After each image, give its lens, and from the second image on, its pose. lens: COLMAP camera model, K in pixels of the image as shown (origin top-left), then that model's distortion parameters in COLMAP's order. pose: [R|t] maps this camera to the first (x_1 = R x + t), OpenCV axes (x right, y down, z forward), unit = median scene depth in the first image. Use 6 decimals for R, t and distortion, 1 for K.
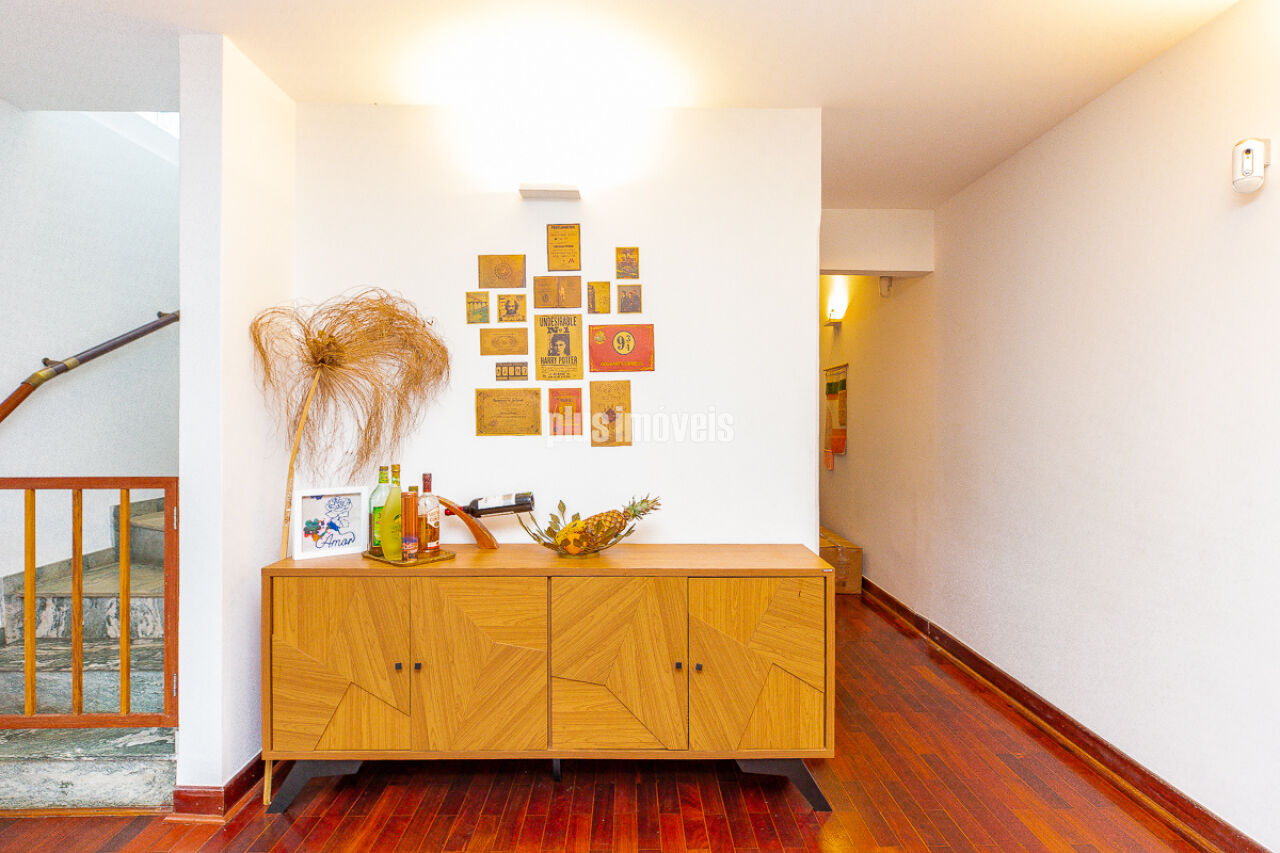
lens RADIAL K [[665.9, 0, 640.3], [0, 665.9, 419.9], [0, 0, 1]] dist [0.000712, 0.000195]
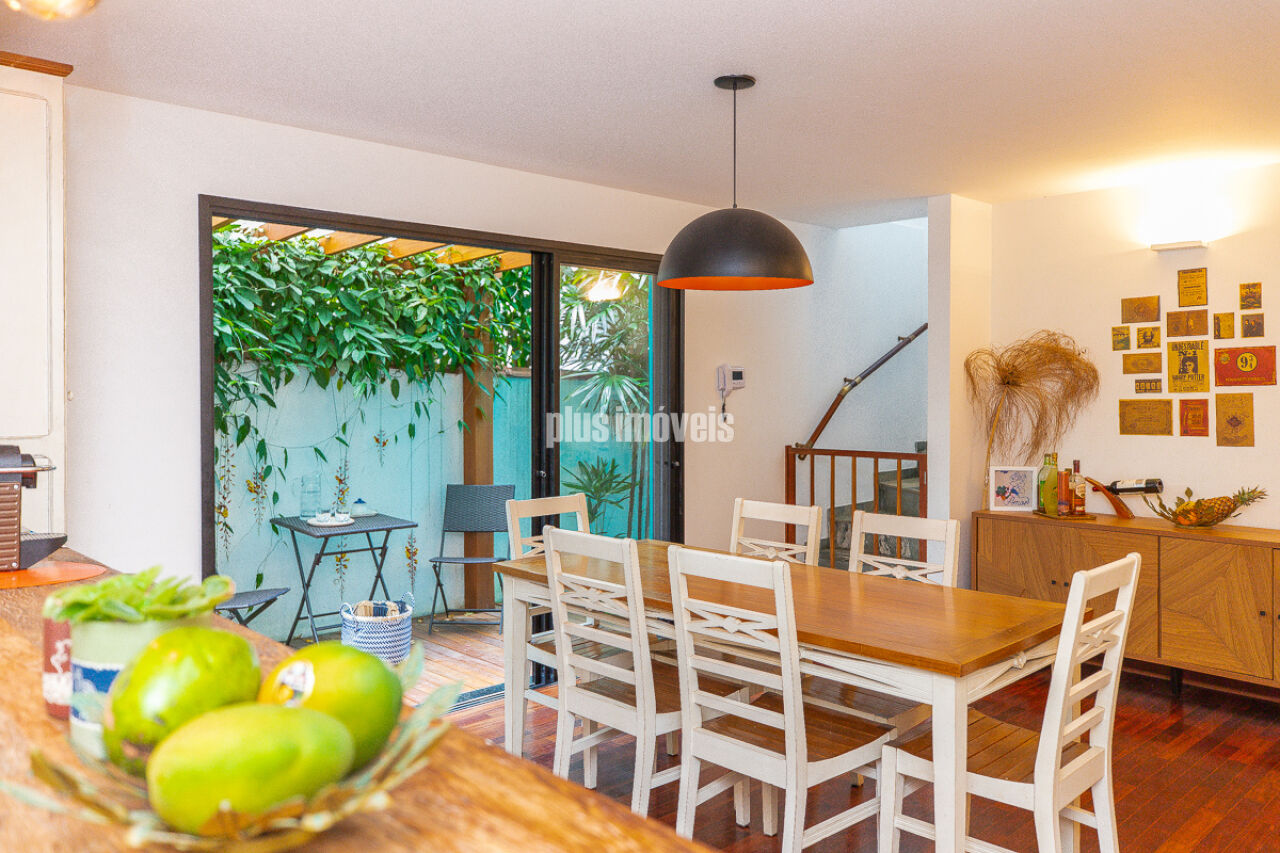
lens RADIAL K [[972.9, 0, 635.1], [0, 972.9, 402.8], [0, 0, 1]] dist [-0.004584, 0.004078]
pose [[0.676229, 0.008248, -0.736645, 0.530066], [0.000932, 0.999927, 0.012051, -0.064218], [0.736691, -0.008836, 0.676172, -1.027622]]
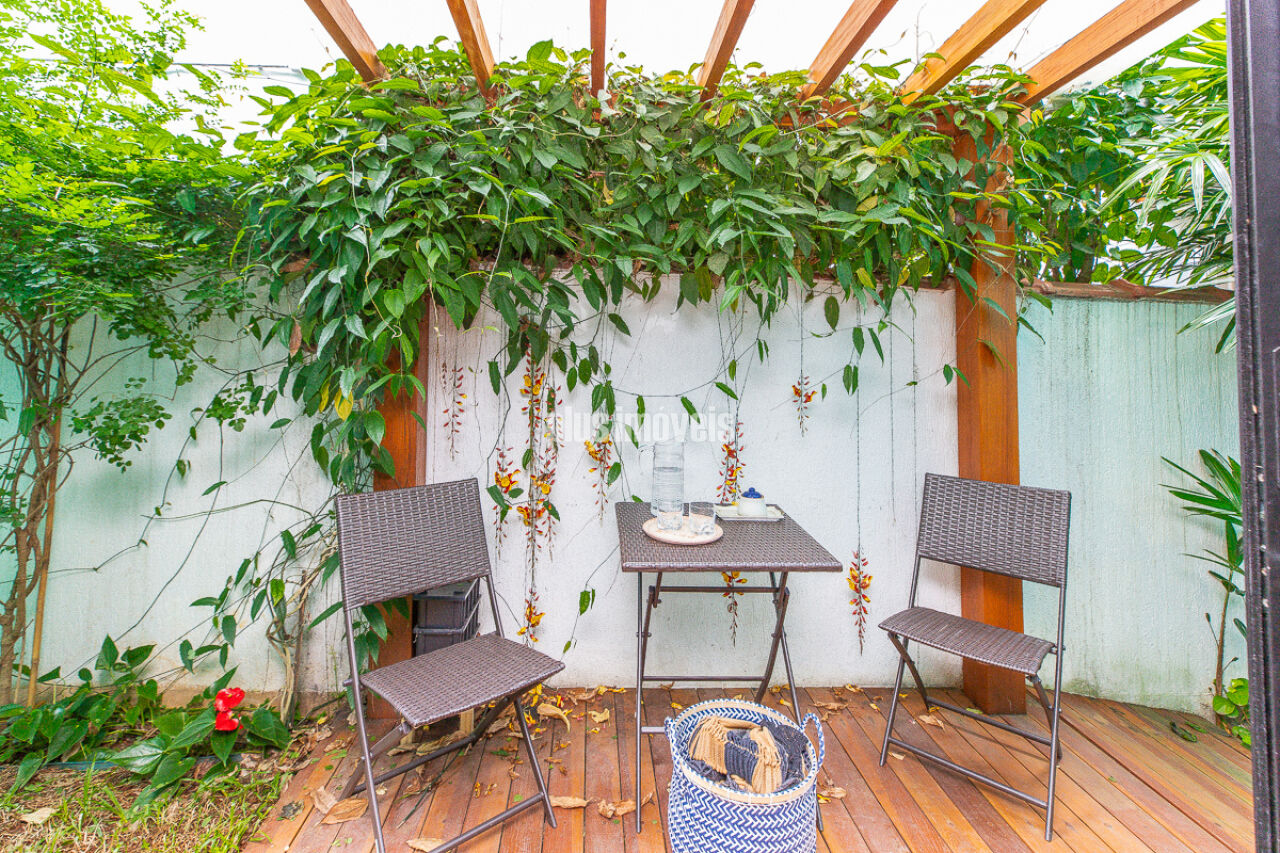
lens RADIAL K [[591.6, 0, 611.6], [0, 591.6, 331.4], [0, 0, 1]] dist [-0.002673, -0.000425]
pose [[0.010013, -0.054391, -0.998470, -0.697839], [-0.015907, 0.998385, -0.054546, 0.014328], [0.999823, 0.016429, 0.009132, -0.207635]]
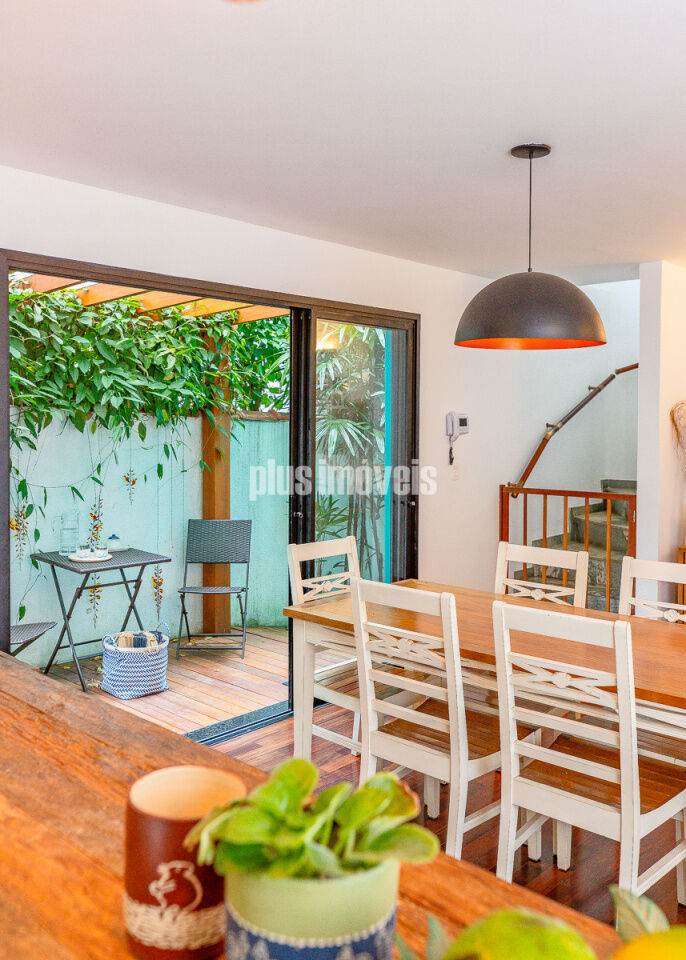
lens RADIAL K [[837.8, 0, 342.7], [0, 837.8, 440.7], [0, 0, 1]] dist [-0.001158, -0.002982]
pose [[0.719744, 0.018282, -0.693998, 0.298106], [-0.005919, 0.999778, 0.020200, -0.092693], [0.694214, -0.010431, 0.719693, -1.074580]]
